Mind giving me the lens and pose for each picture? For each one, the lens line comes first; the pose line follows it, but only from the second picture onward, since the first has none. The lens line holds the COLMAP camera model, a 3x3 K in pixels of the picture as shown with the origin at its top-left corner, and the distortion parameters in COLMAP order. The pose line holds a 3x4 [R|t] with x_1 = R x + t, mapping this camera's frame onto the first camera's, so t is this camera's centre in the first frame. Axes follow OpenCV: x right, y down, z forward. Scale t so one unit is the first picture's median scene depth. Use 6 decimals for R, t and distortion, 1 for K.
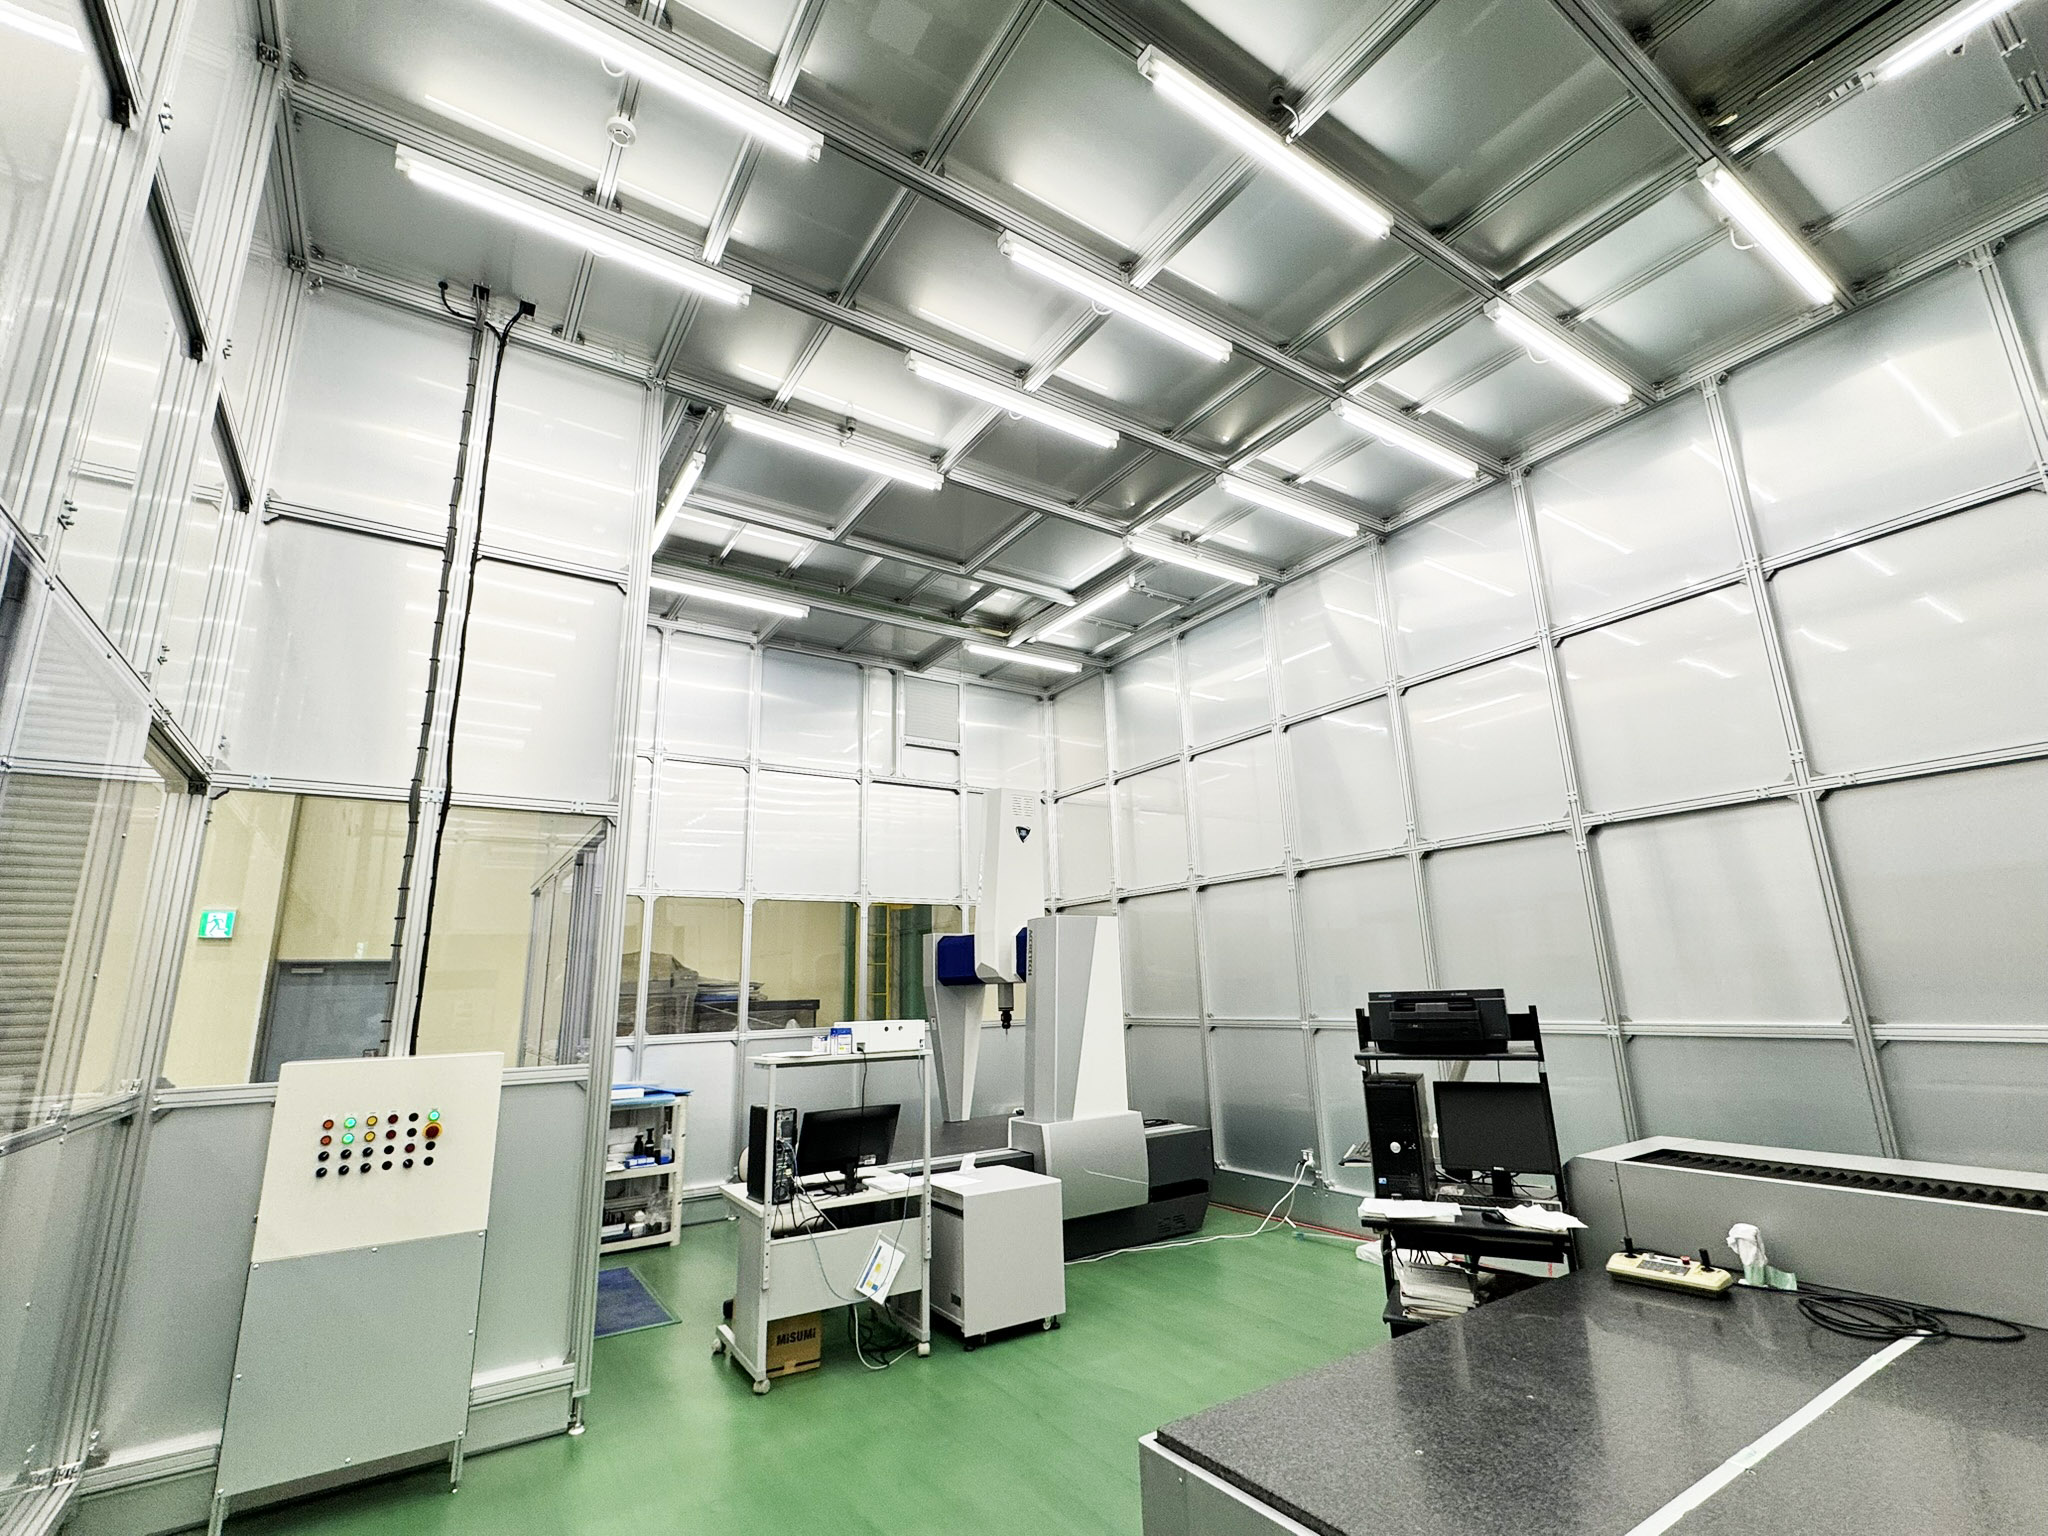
lens RADIAL K [[909.9, 0, 1017.6], [0, 909.9, 775.3], [0, 0, 1]] dist [0.000889, -0.000338]
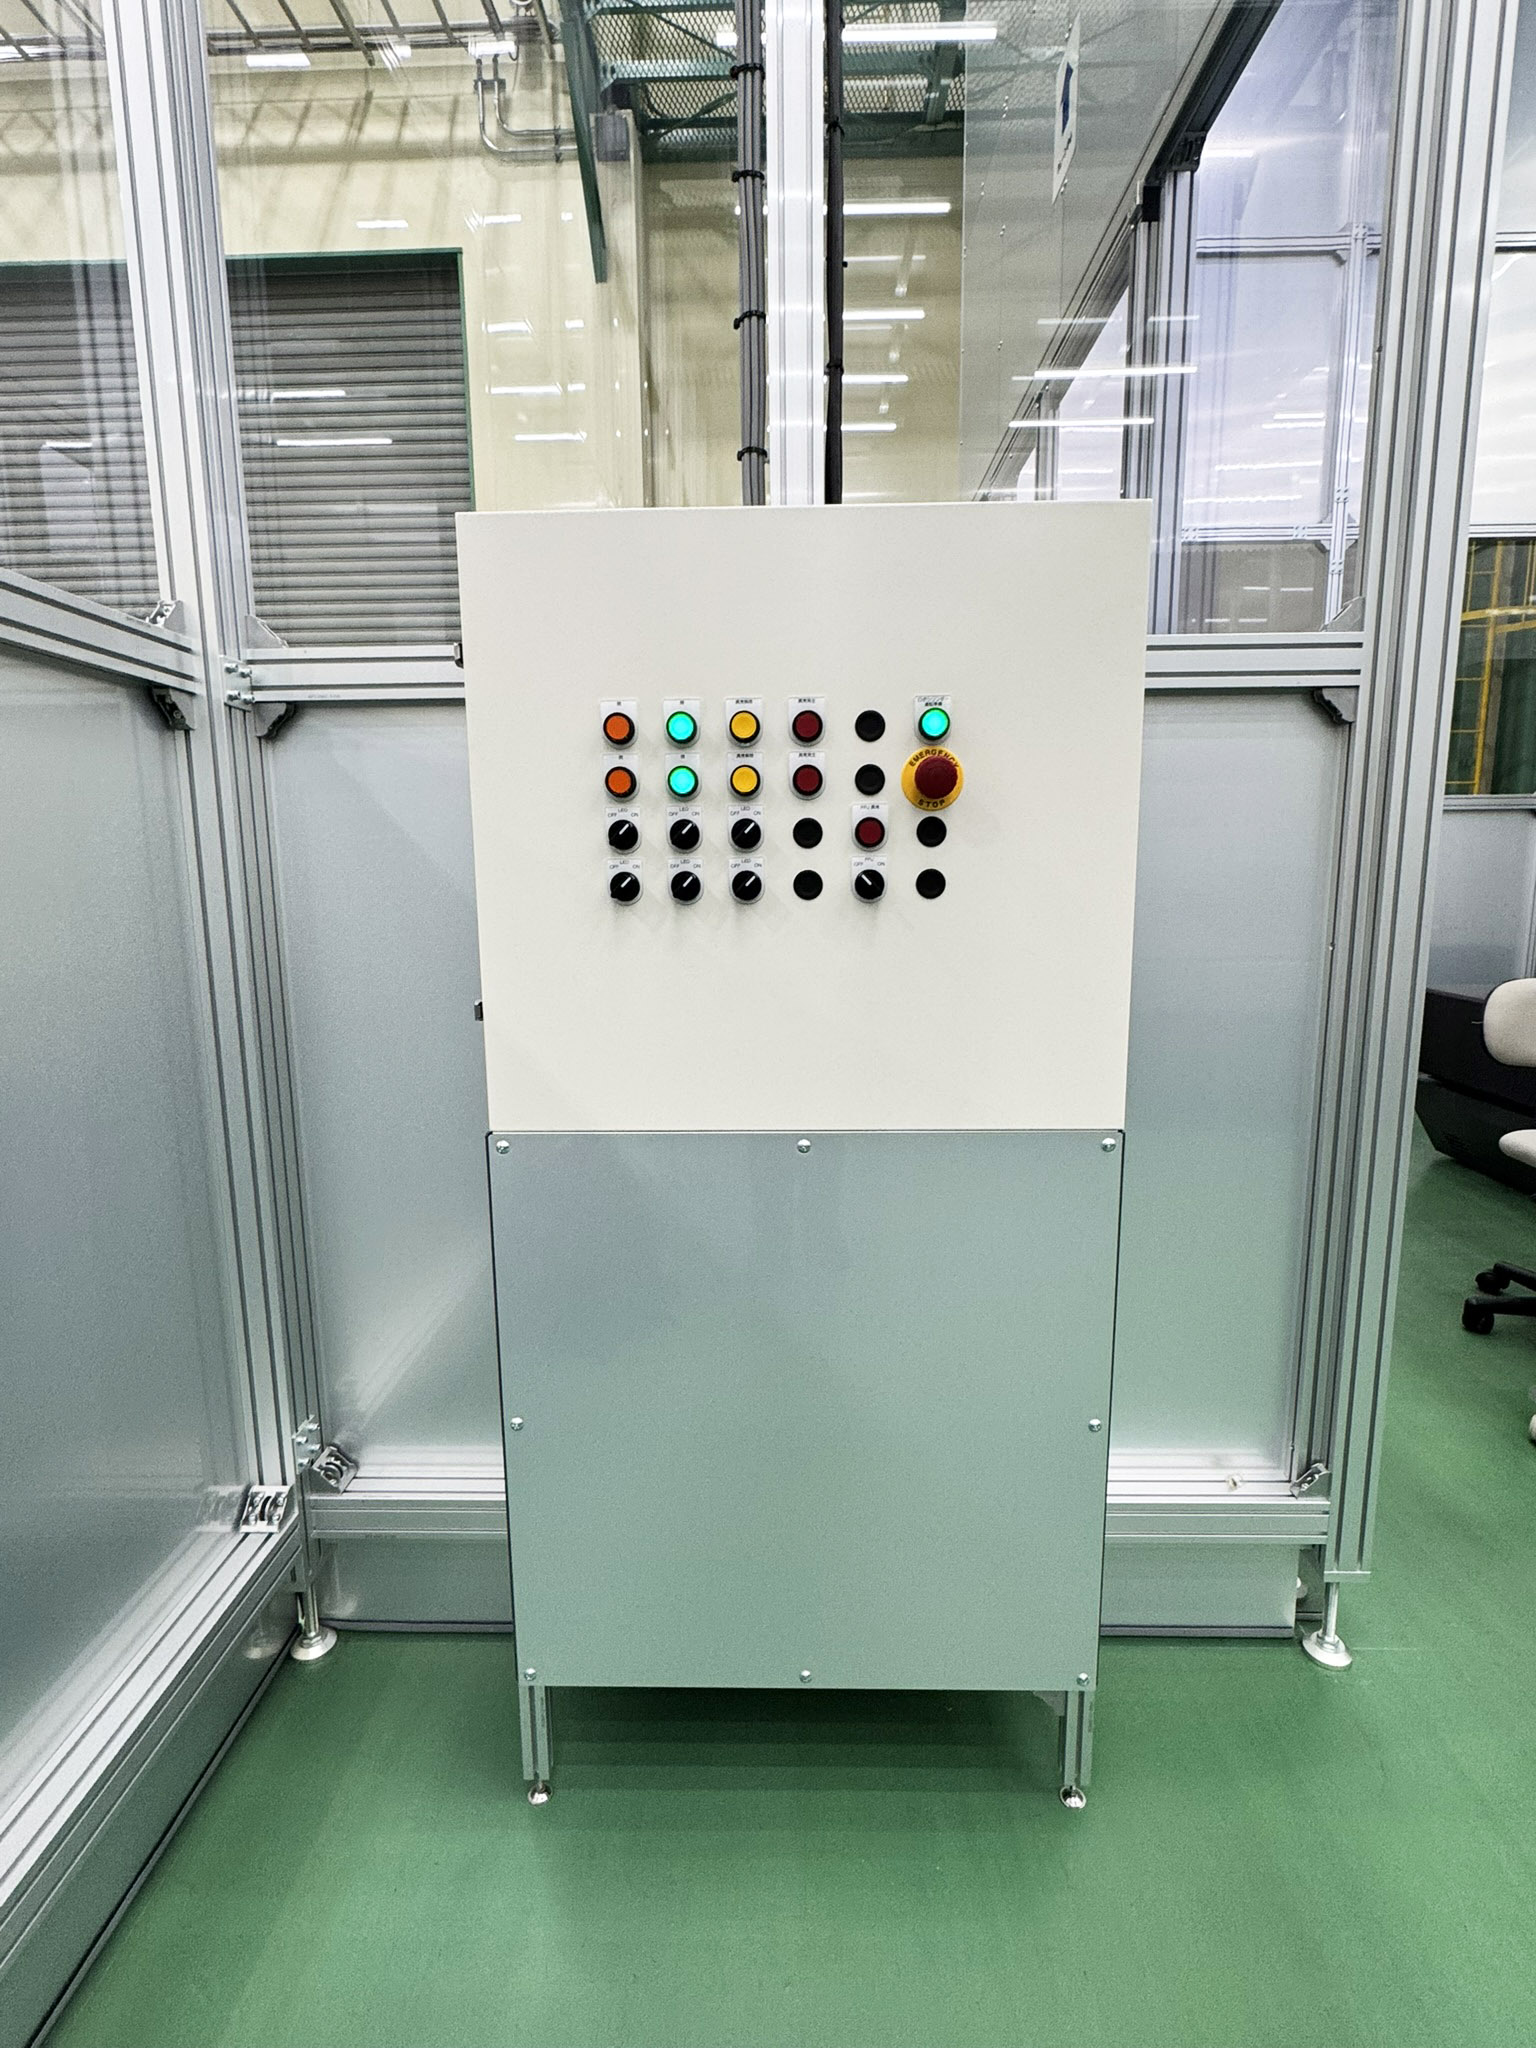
lens RADIAL K [[992.9, 0, 776.1], [0, 992.9, 1018.4], [0, 0, 1]] dist [-0.003320, -0.001122]
pose [[0.820525, 0.111889, -0.560552, -0.511547], [0.119403, 0.925471, 0.359509, 0.347524], [0.559000, -0.361918, 0.746012, 0.732667]]
